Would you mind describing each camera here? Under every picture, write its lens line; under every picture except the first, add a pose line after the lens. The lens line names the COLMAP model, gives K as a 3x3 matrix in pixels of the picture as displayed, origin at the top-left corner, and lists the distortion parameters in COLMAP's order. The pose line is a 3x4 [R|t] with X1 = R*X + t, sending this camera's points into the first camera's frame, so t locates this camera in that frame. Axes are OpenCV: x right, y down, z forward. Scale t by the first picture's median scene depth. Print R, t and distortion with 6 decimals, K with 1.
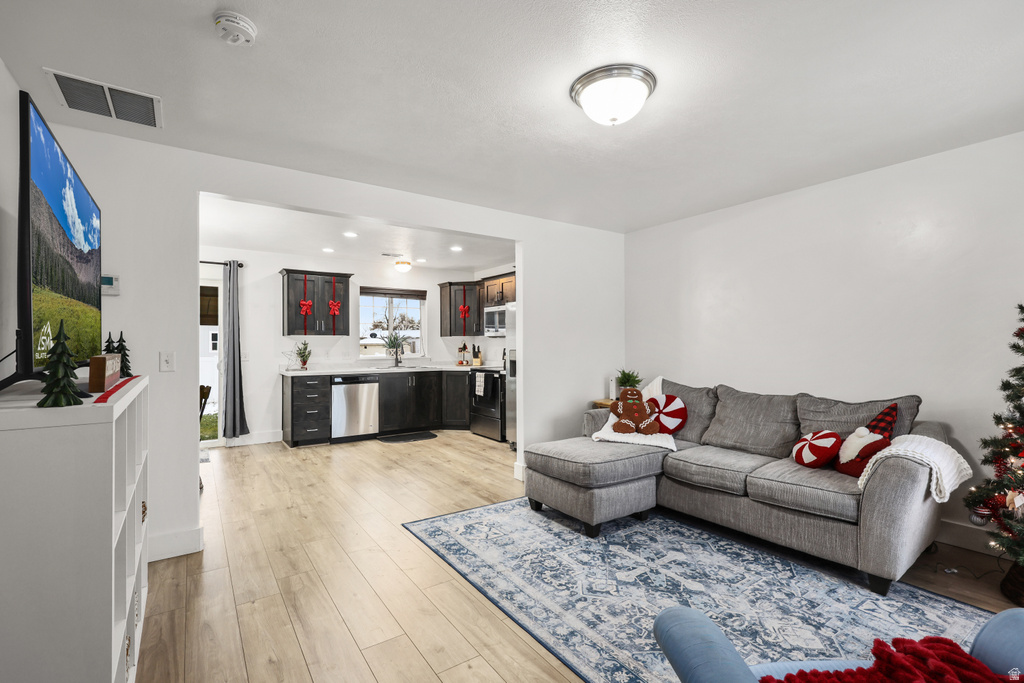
lens RADIAL K [[455.7, 0, 510.3], [0, 455.7, 343.9], [0, 0, 1]] dist [0.001613, -0.000287]
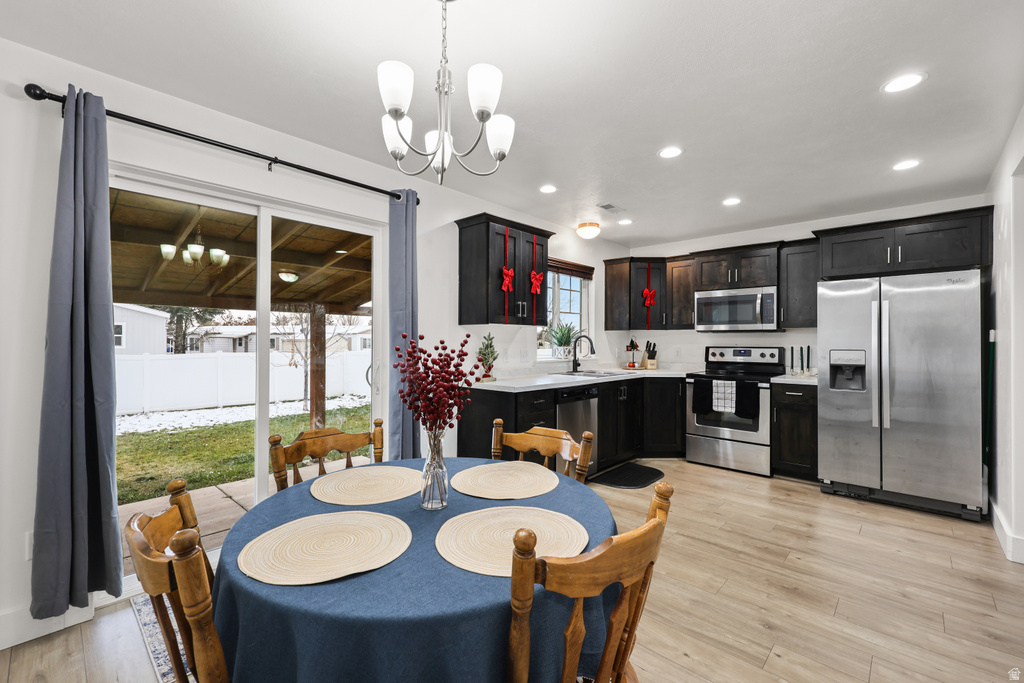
lens RADIAL K [[433.0, 0, 508.1], [0, 433.0, 339.9], [0, 0, 1]] dist [0.000470, 0.000044]
pose [[0.979042, 0.007289, 0.203530, -0.881105], [-0.006234, 0.999964, -0.005825, 0.008943], [-0.203565, 0.004434, 0.979051, 0.657700]]
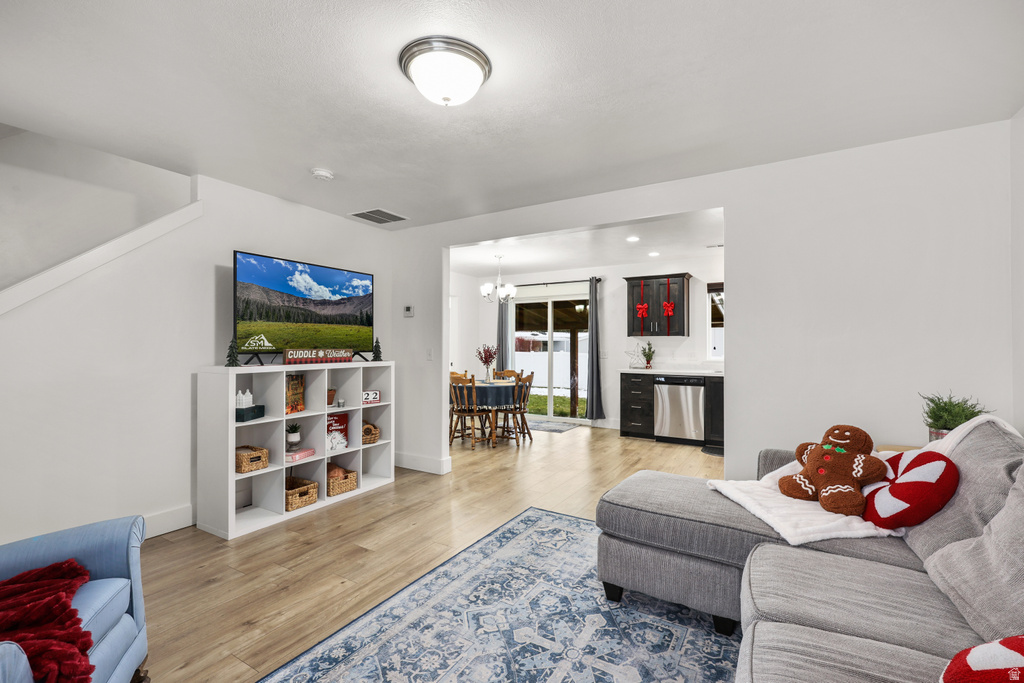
lens RADIAL K [[455.7, 0, 510.3], [0, 455.7, 343.9], [0, 0, 1]] dist [0.001613, -0.000287]
pose [[0.406822, 0.000641, -0.913507, 0.639424], [-0.002853, 0.999996, -0.000568, 0.000979], [0.913503, 0.002837, 0.406822, 0.428455]]
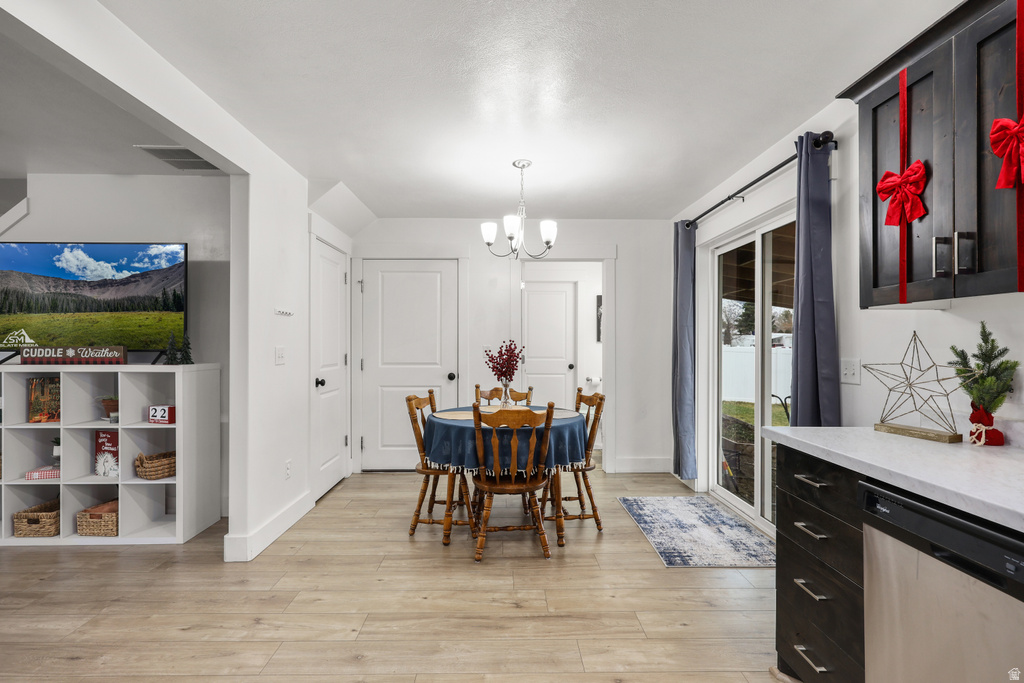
lens RADIAL K [[455.7, 0, 510.3], [0, 455.7, 343.9], [0, 0, 1]] dist [0.001613, -0.000287]
pose [[-0.556655, 0.001400, -0.830743, -0.169424], [0.000050, 0.999999, 0.001652, 0.006581], [0.830744, 0.000878, -0.556654, 1.492276]]
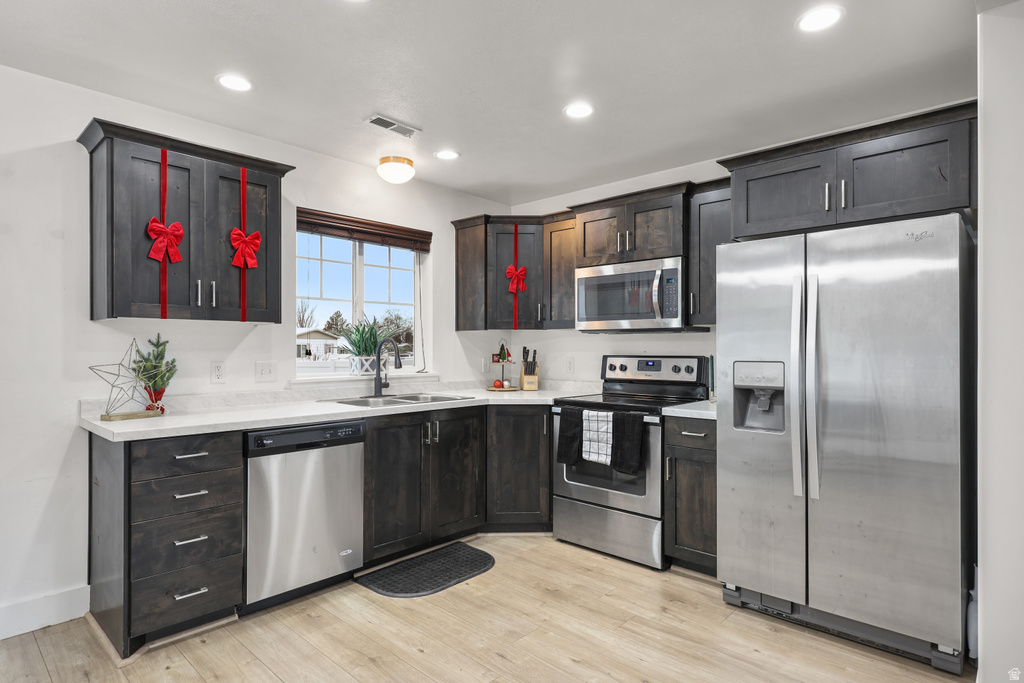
lens RADIAL K [[553.5, 0, 507.1], [0, 553.5, 348.7], [0, 0, 1]] dist [0.002554, 0.000462]
pose [[0.978711, 0.003087, 0.205222, -0.428454], [-0.003046, 0.999995, -0.000517, 0.006188], [-0.205223, -0.000119, 0.978715, 0.809987]]
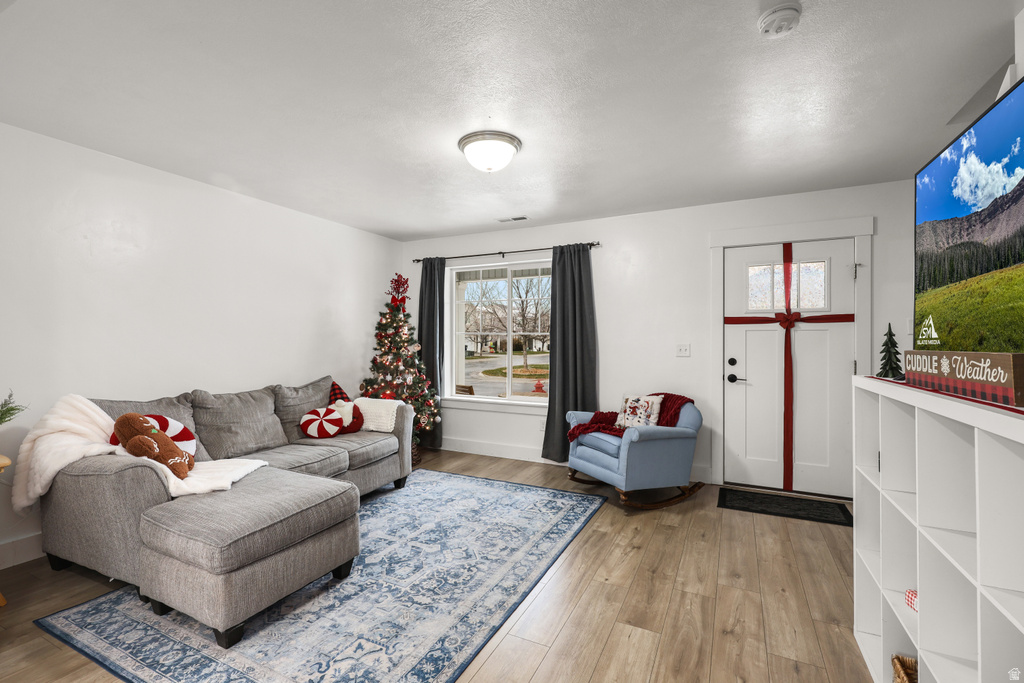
lens RADIAL K [[455.7, 0, 510.3], [0, 455.7, 343.9], [0, 0, 1]] dist [0.001613, -0.000287]
pose [[-0.480198, -0.002520, 0.877157, -0.537221], [-0.001591, 0.999997, 0.002002, 0.005471], [-0.877159, -0.000434, -0.480200, 0.901181]]
